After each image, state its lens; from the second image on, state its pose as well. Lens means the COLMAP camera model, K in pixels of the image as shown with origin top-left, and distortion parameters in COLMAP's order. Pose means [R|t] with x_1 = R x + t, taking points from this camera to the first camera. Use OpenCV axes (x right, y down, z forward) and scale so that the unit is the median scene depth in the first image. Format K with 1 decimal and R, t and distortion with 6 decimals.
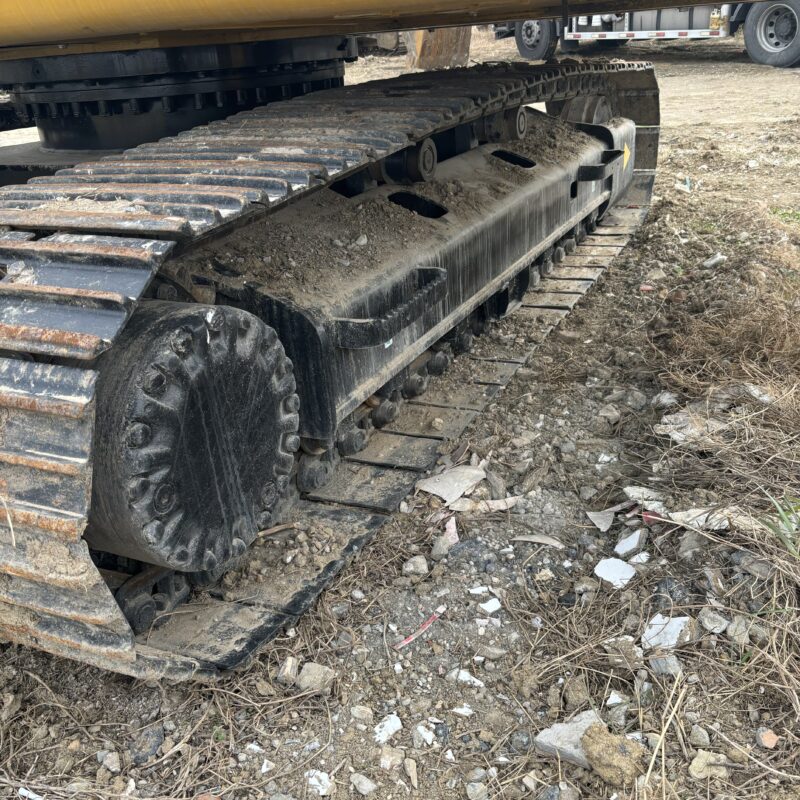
lens RADIAL K [[782.8, 0, 402.9], [0, 782.8, 398.2], [0, 0, 1]] dist [0.001523, 0.000000]
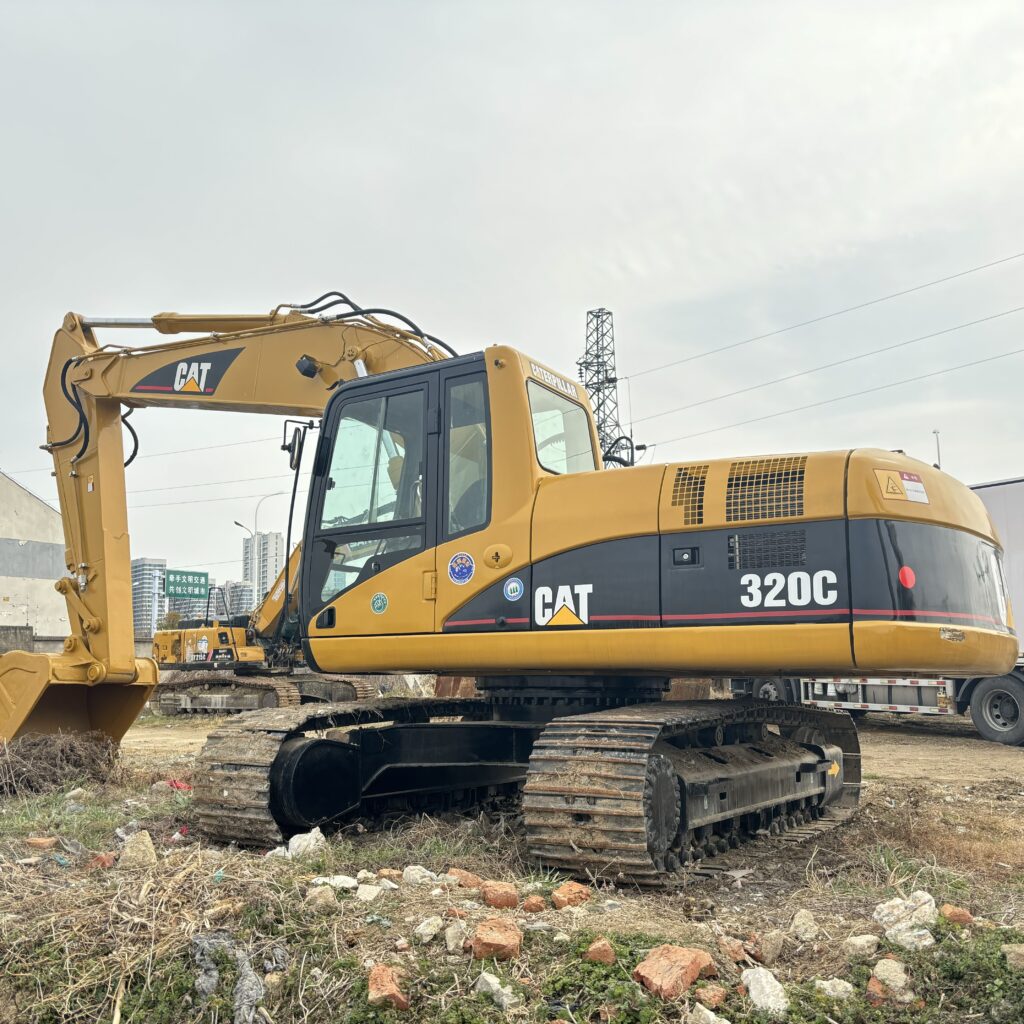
lens RADIAL K [[1002.0, 0, 513.8], [0, 1002.0, 514.5], [0, 0, 1]] dist [0.001523, 0.000000]
pose [[0.991968, 0.062631, -0.109897, -0.142572], [-0.114139, 0.817673, -0.564254, 0.435400], [0.054520, 0.572266, 0.818254, -0.859758]]
